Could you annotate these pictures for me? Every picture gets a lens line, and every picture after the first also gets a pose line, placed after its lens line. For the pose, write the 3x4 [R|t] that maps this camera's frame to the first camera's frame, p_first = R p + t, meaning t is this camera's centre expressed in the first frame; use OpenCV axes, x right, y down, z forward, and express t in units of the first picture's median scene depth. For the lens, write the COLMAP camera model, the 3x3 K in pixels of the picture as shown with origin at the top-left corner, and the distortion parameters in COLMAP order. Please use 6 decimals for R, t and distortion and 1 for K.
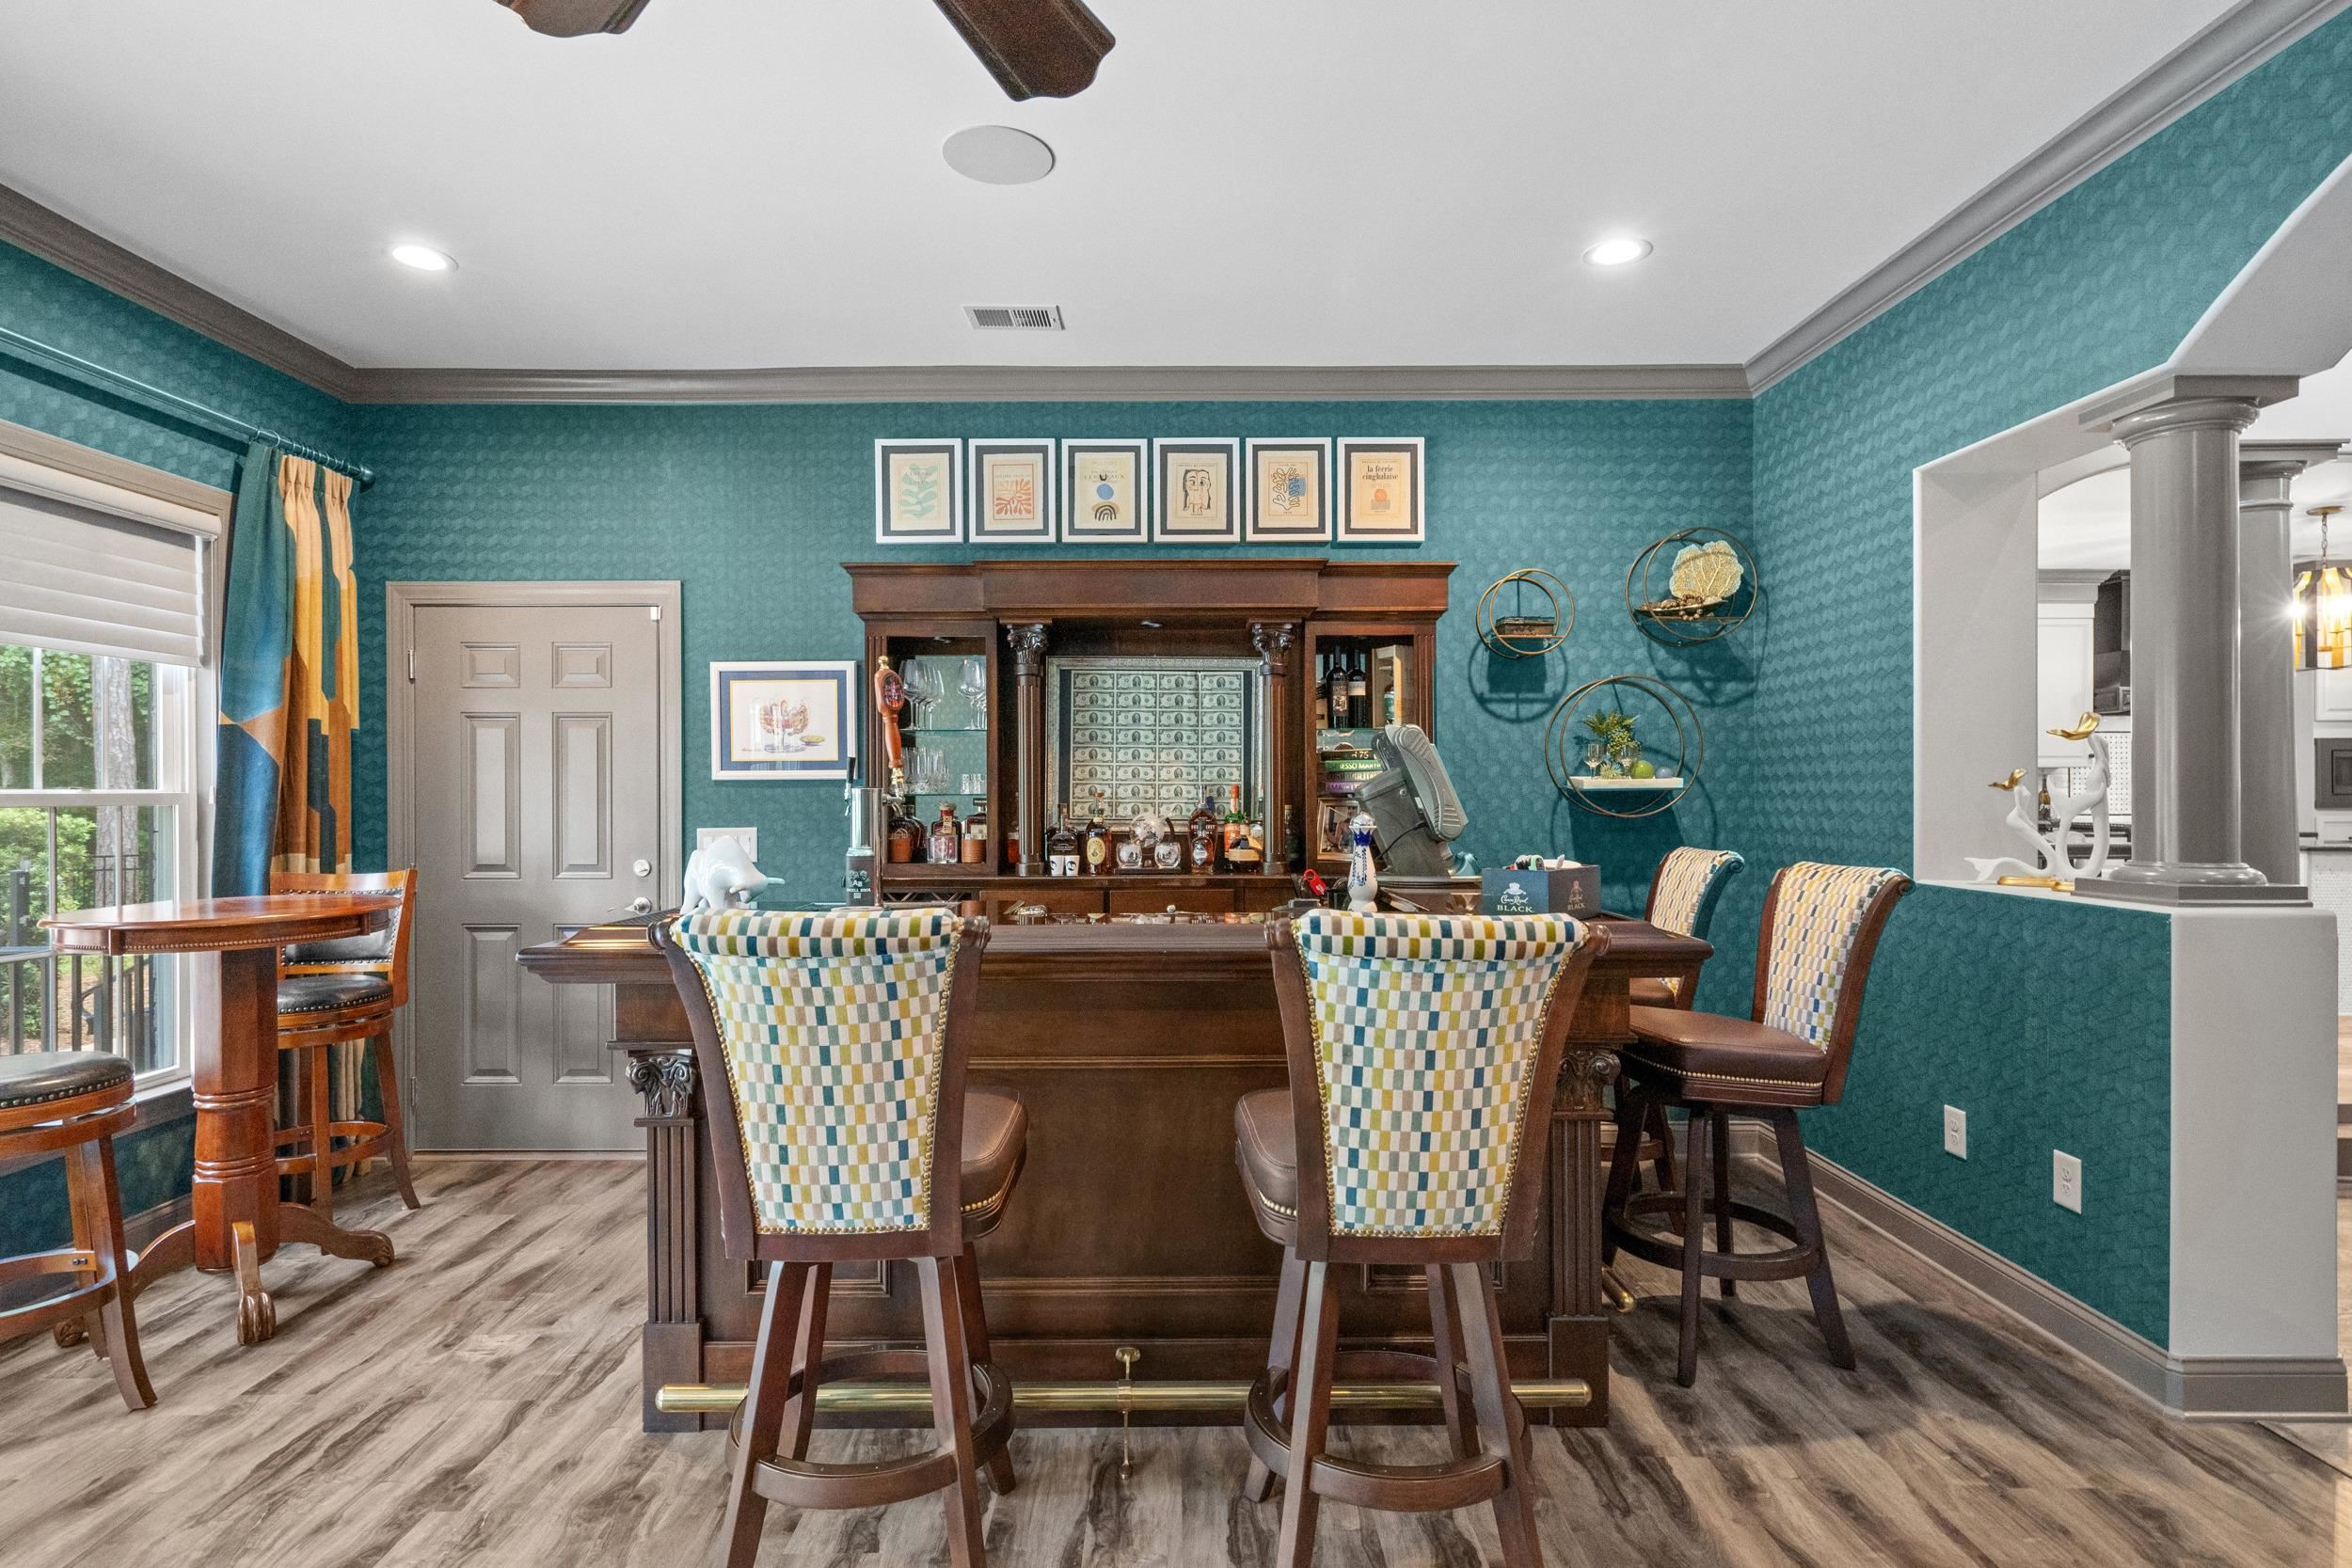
lens RADIAL K [[1184.0, 0, 1176.0], [0, 1184.0, 784.0], [0, 0, 1]] dist [0.000513, 0.002717]
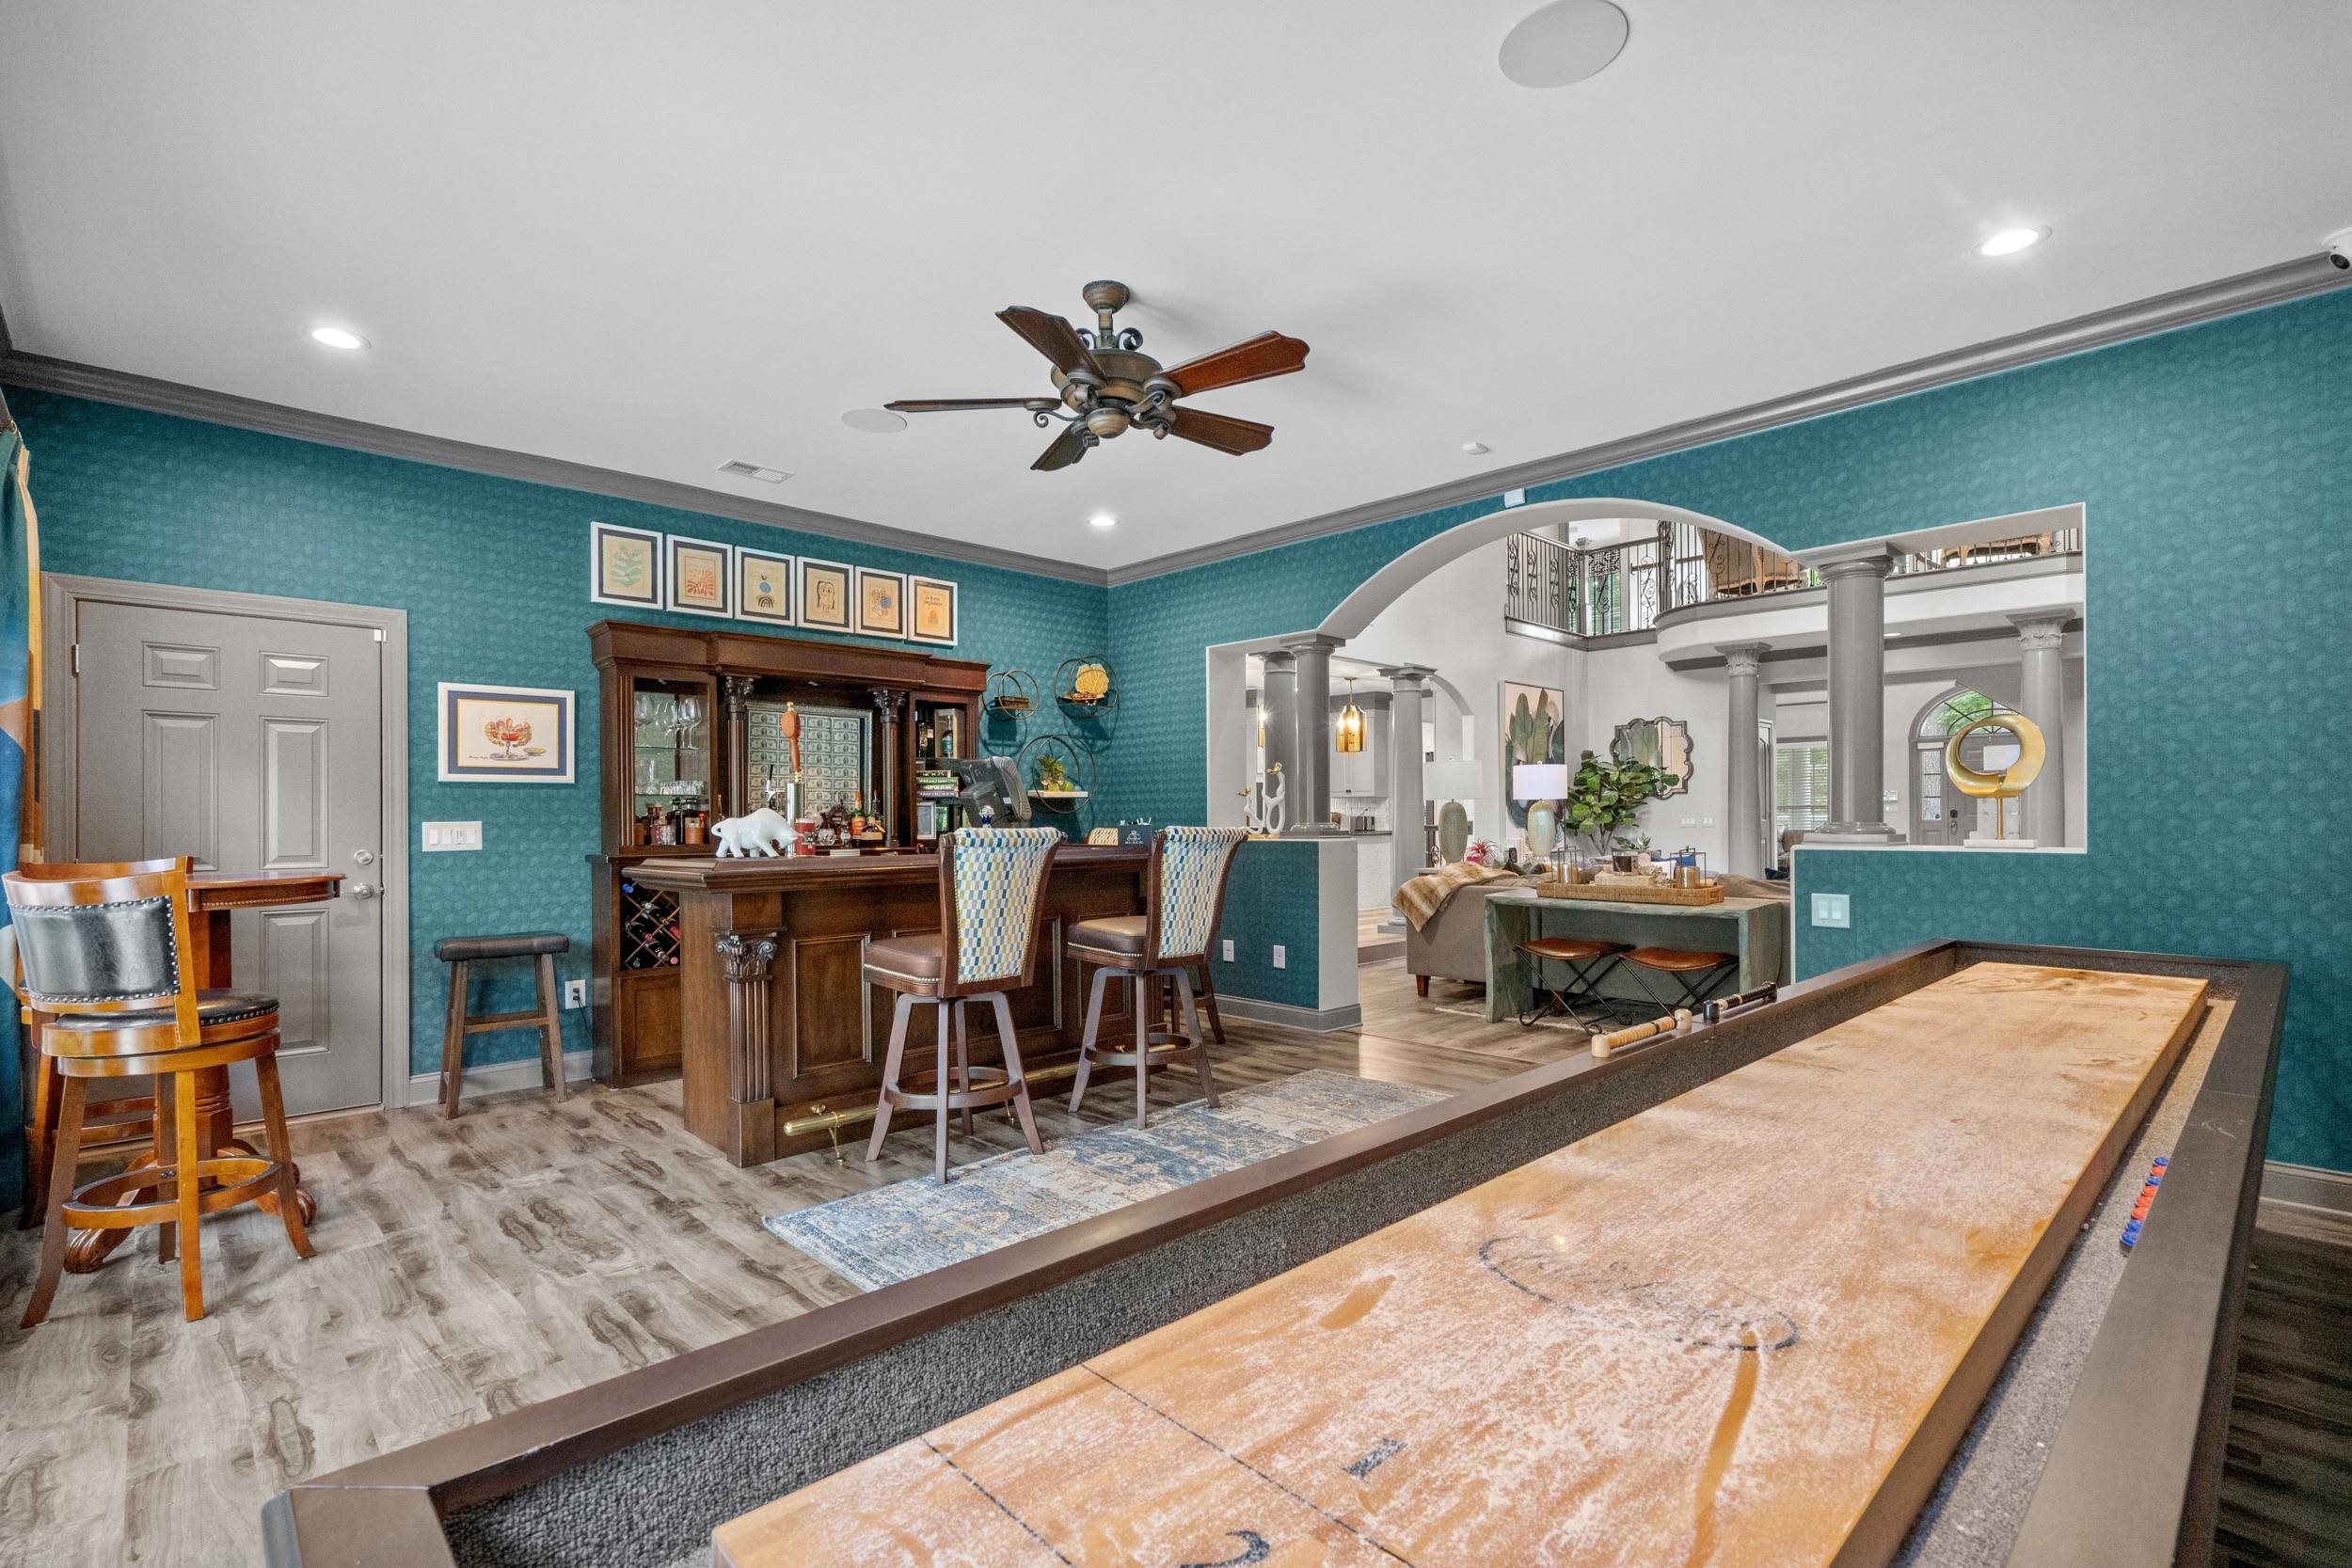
lens RADIAL K [[1071.1, 0, 1174.2], [0, 1071.1, 810.4], [0, 0, 1]] dist [-0.009637, 0.004250]
pose [[0.724035, 0.003538, 0.689754, -0.605467], [0.001898, 0.999973, -0.007121, 0.035156], [-0.689760, 0.006465, 0.724009, -0.287686]]
